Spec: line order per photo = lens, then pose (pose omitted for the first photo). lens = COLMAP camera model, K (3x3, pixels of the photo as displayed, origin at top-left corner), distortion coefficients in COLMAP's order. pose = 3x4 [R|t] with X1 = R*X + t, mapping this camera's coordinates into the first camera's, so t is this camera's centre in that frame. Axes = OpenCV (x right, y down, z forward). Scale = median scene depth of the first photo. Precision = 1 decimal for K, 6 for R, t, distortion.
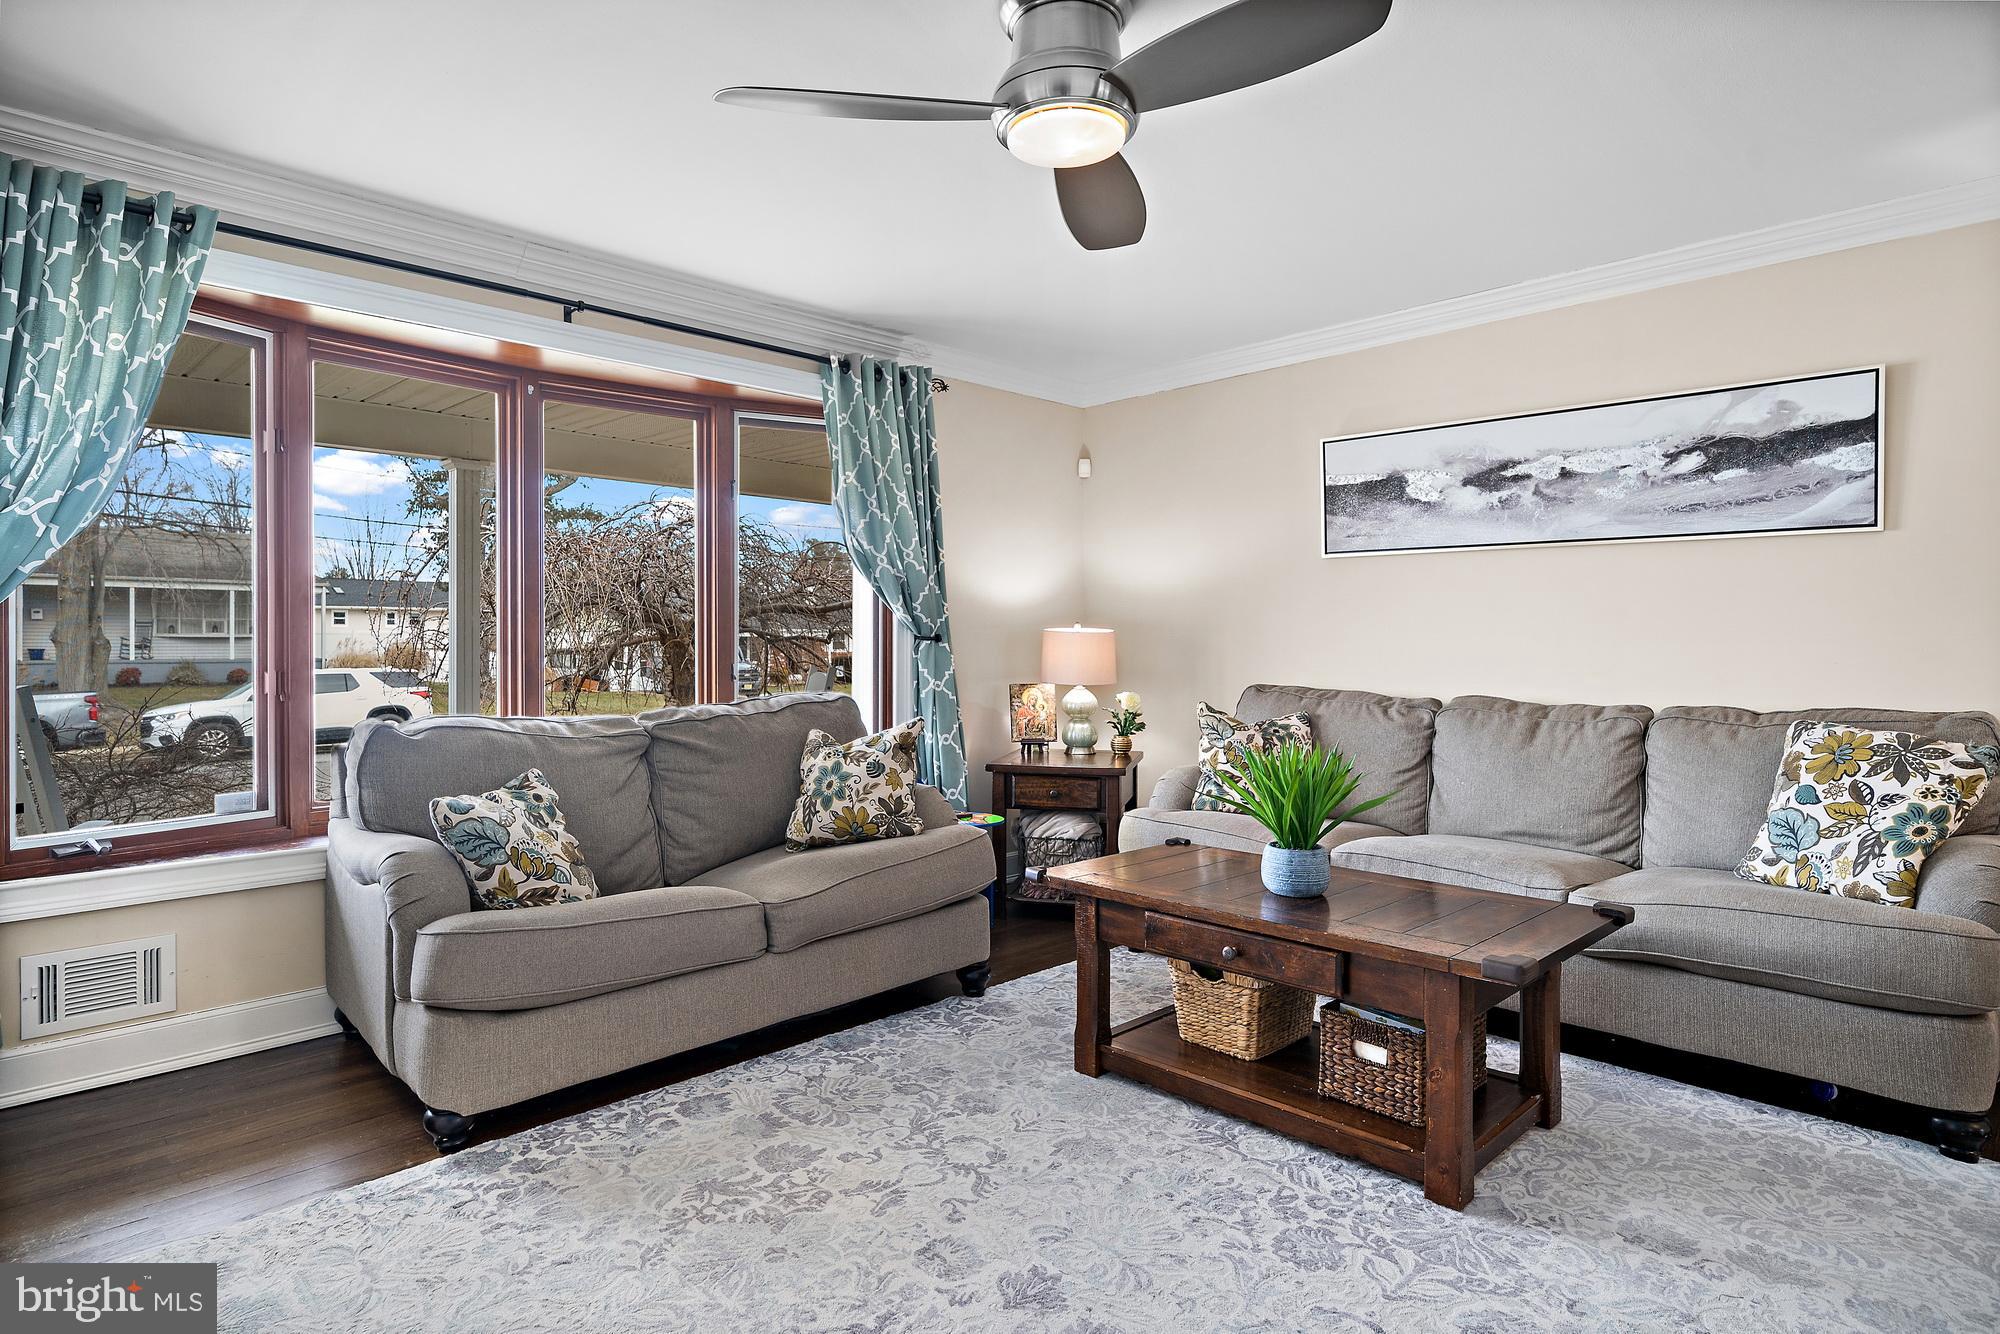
lens RADIAL K [[1077.6, 0, 995.9], [0, 1077.6, 643.3], [0, 0, 1]] dist [0.001224, 0.000372]
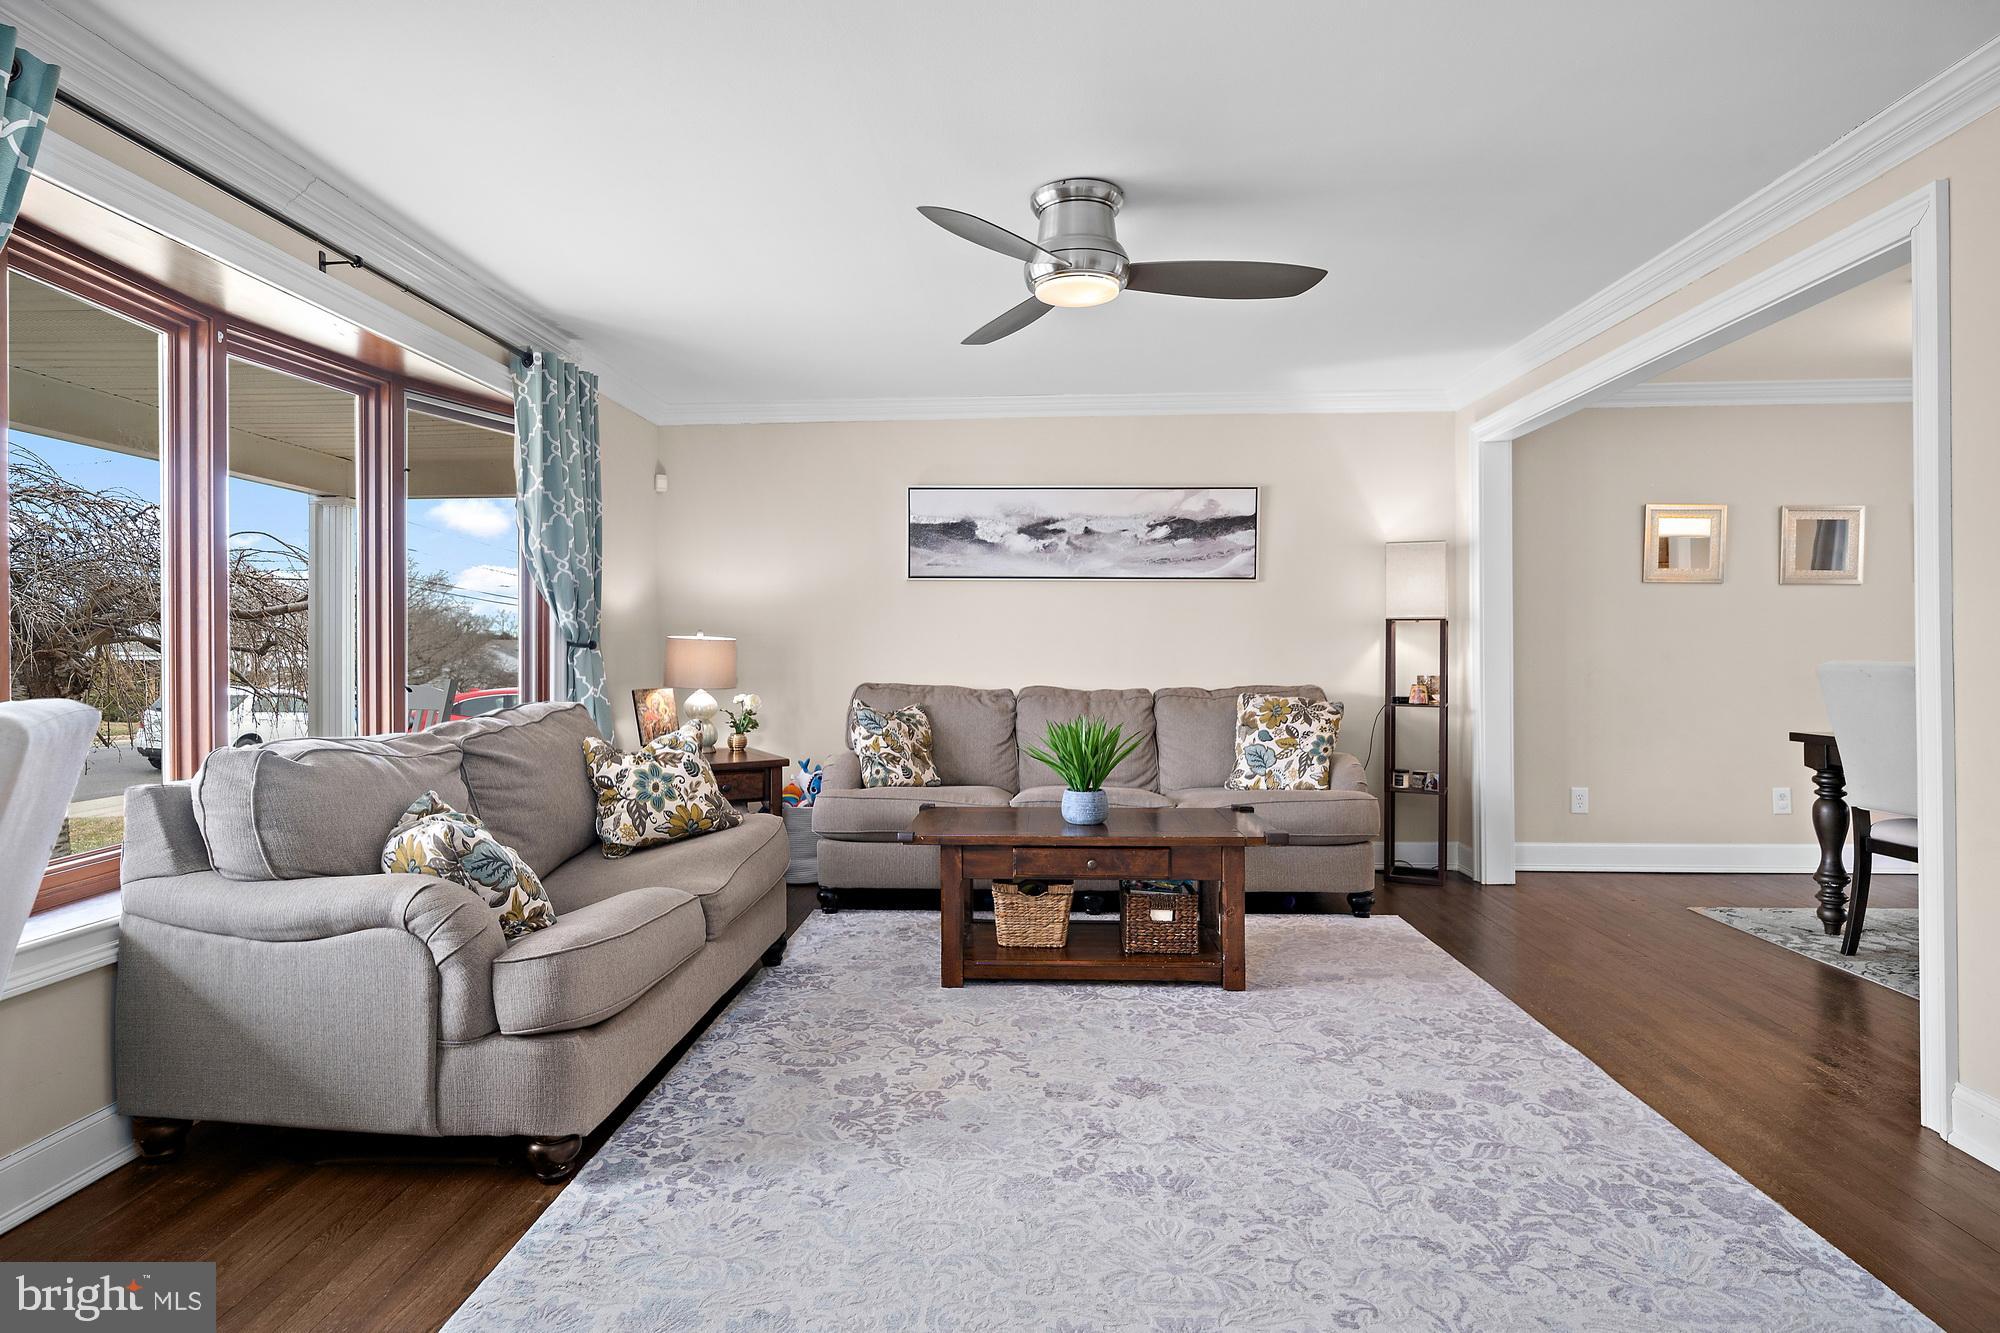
lens RADIAL K [[1065.1, 0, 990.2], [0, 1065.1, 641.7], [0, 0, 1]] dist [0.000119, -0.000977]
pose [[0.743037, 0.001585, 0.669249, -0.681325], [0.004558, 0.999962, -0.007429, 0.001496], [-0.669235, 0.008570, 0.743002, 0.030807]]
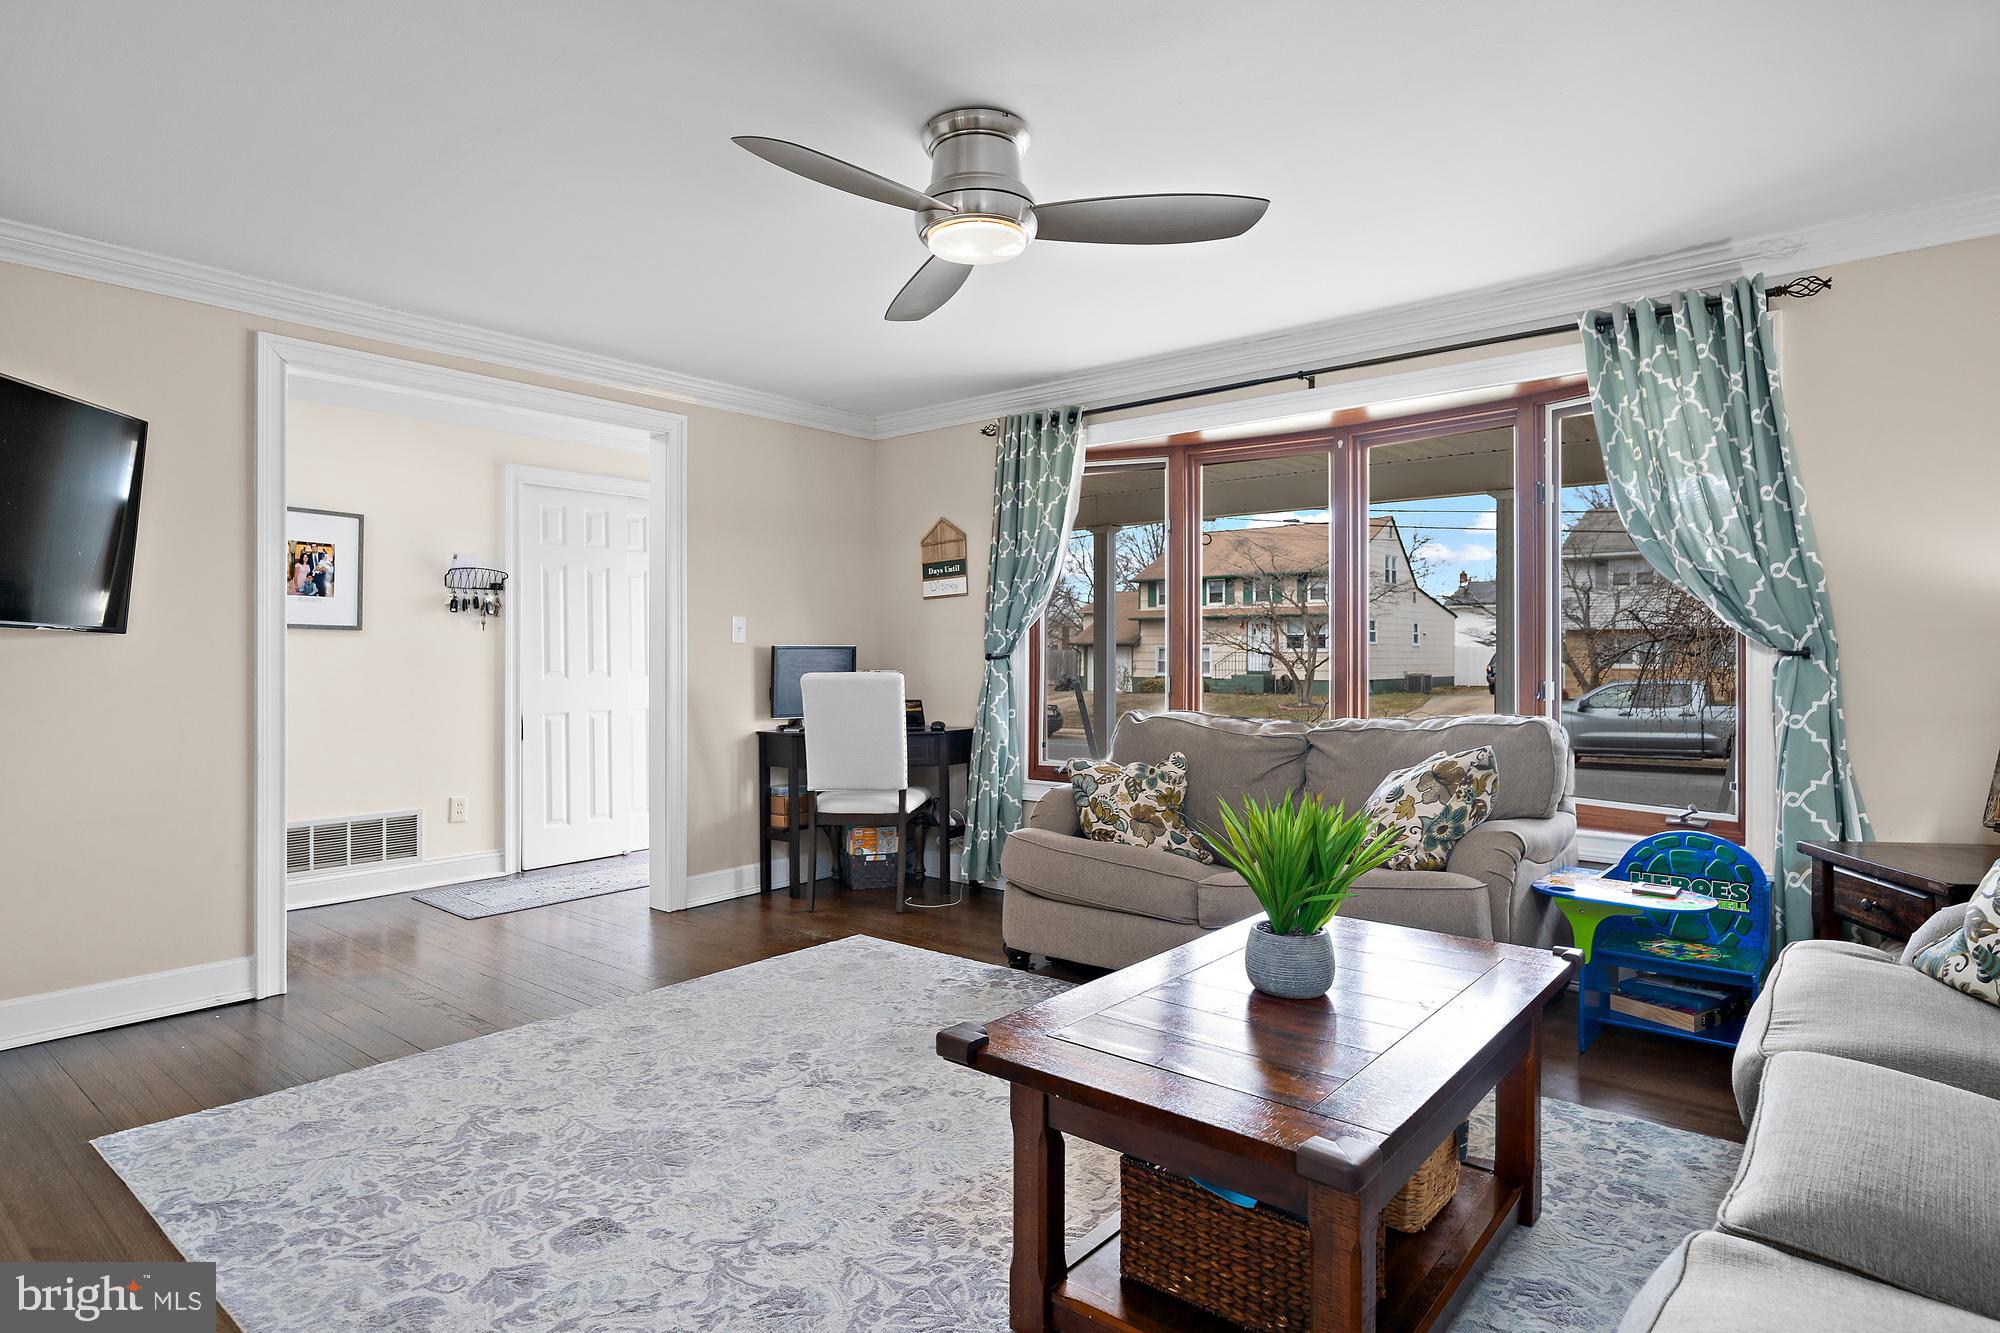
lens RADIAL K [[1101.3, 0, 993.4], [0, 1101.3, 654.1], [0, 0, 1]] dist [-0.002231, 0.000233]
pose [[0.092531, -0.001912, -0.995708, 0.925652], [-0.001822, 0.999996, -0.002089, -0.002910], [0.995708, 0.002007, 0.092527, 0.647062]]
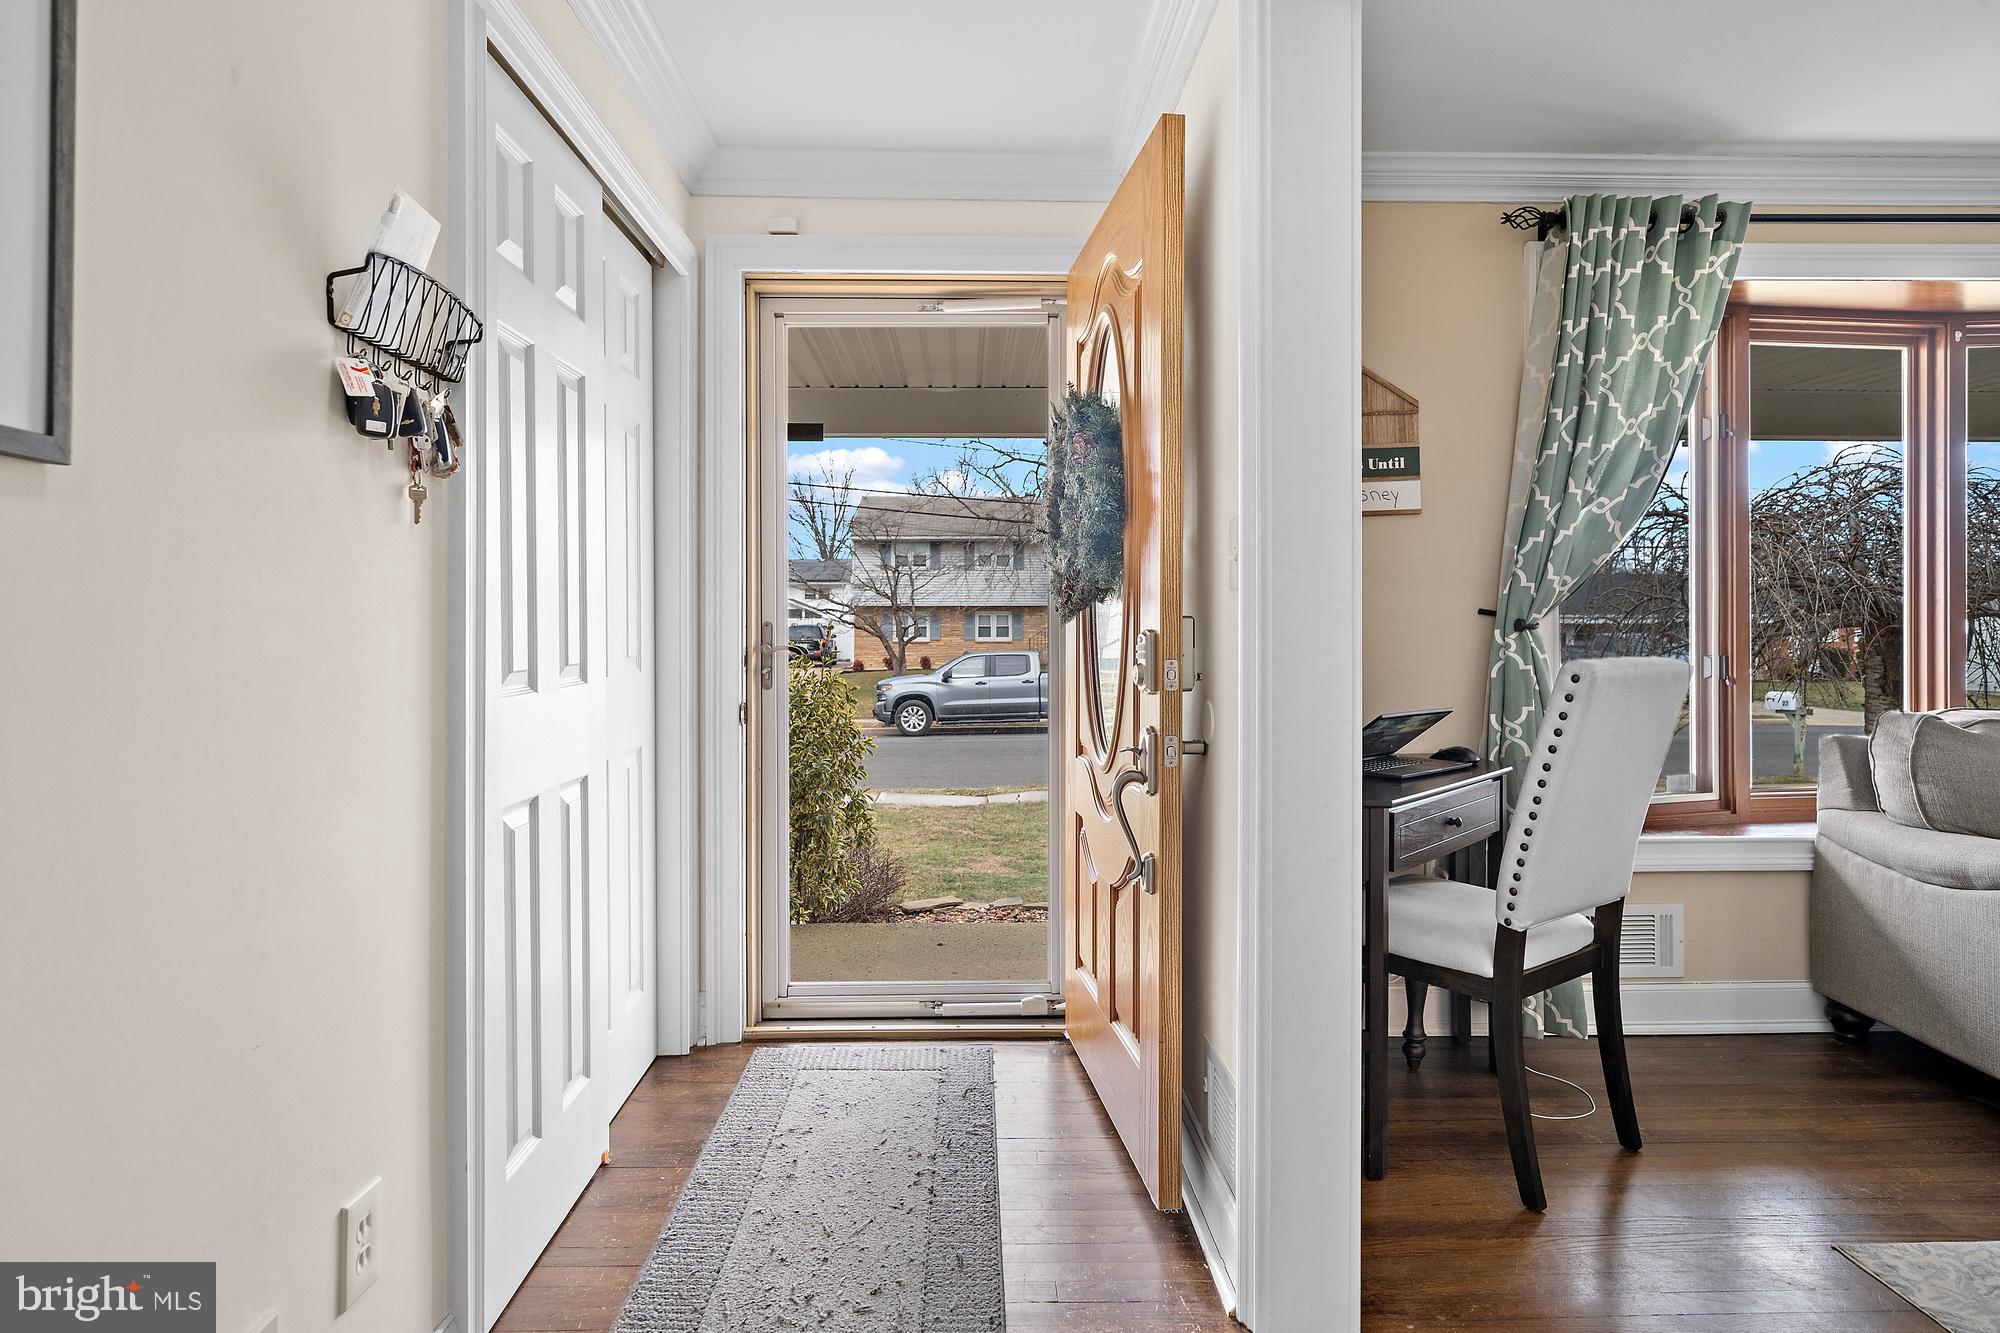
lens RADIAL K [[1093.8, 0, 997.2], [0, 1093.8, 630.9], [0, 0, 1]] dist [0.005544, 0.001059]
pose [[0.727182, -0.000423, -0.686445, -0.489167], [-0.000434, 0.999999, -0.001075, 0.004742], [0.686445, 0.001080, 0.727181, -0.223951]]
